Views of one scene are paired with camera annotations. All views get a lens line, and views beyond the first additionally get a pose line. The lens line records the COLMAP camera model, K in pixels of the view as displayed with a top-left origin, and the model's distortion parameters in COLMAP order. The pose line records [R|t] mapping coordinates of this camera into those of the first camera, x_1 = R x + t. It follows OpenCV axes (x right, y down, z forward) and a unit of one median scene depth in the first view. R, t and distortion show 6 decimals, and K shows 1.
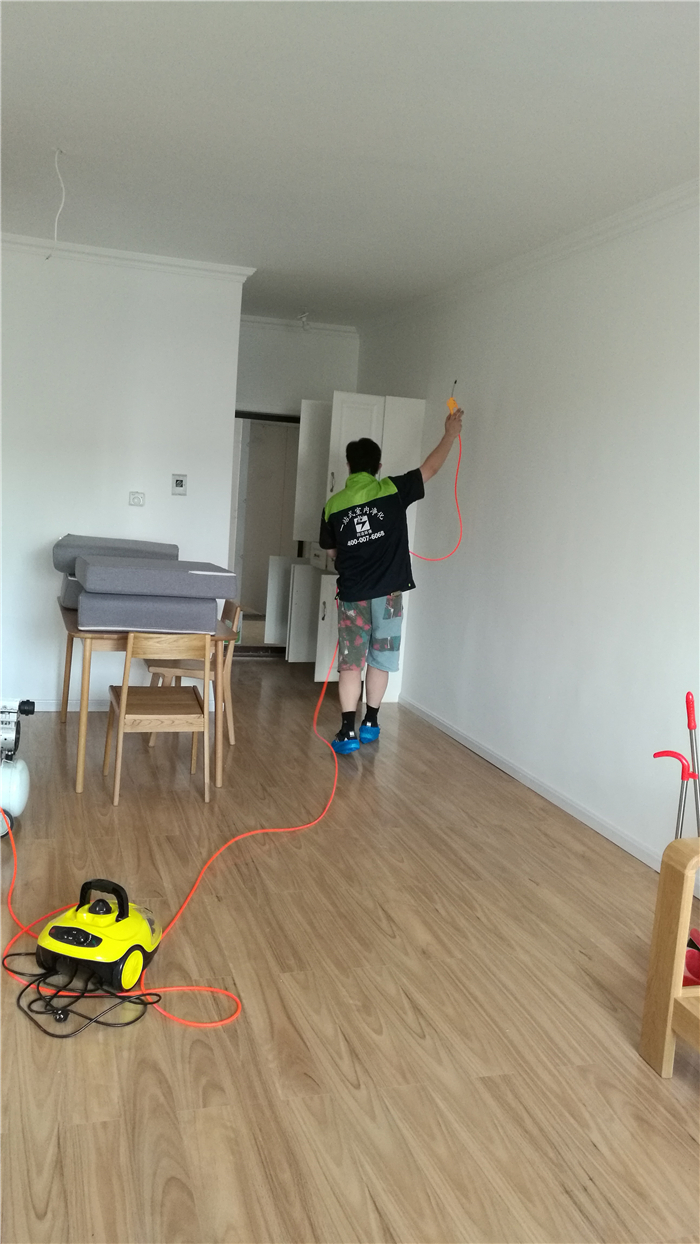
lens RADIAL K [[1015.3, 0, 350.0], [0, 1015.3, 622.0], [0, 0, 1]] dist [-0.005237, 0.006749]
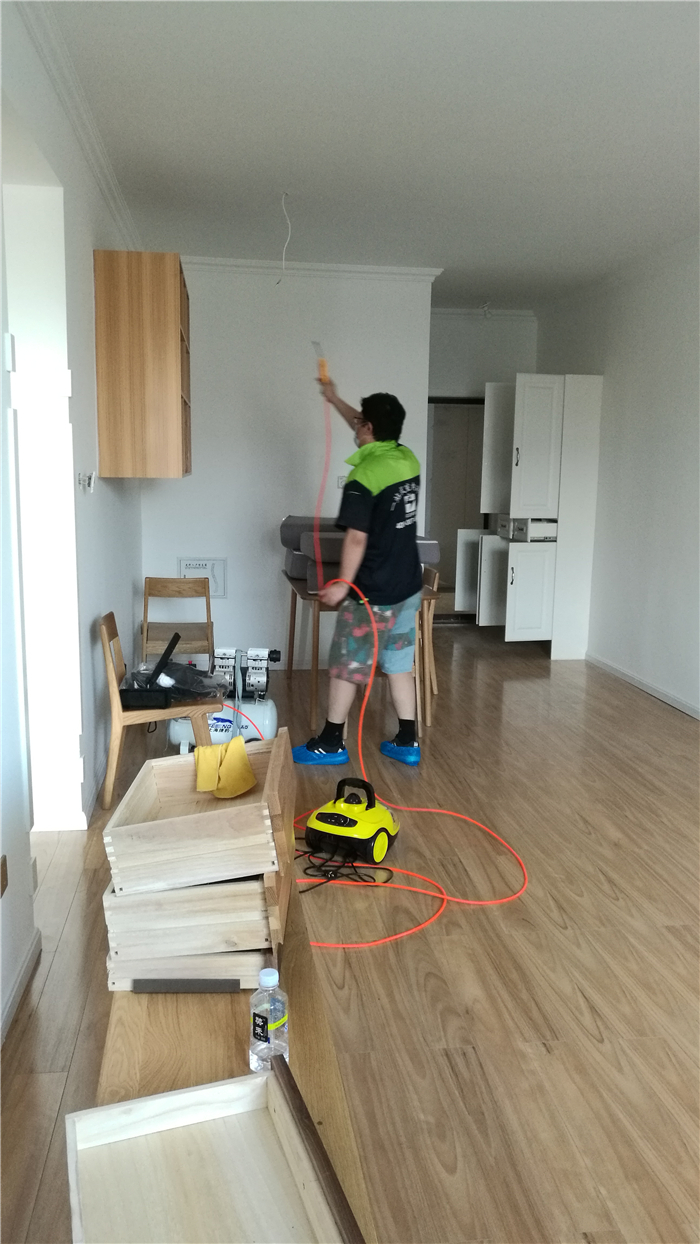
lens RADIAL K [[1015.3, 0, 350.0], [0, 1015.3, 622.0], [0, 0, 1]] dist [-0.005237, 0.006749]
pose [[0.984224, -0.029551, -0.174443, -0.020900], [0.032741, 0.999345, 0.015439, 0.038050], [0.173873, -0.020907, 0.984546, -0.247832]]
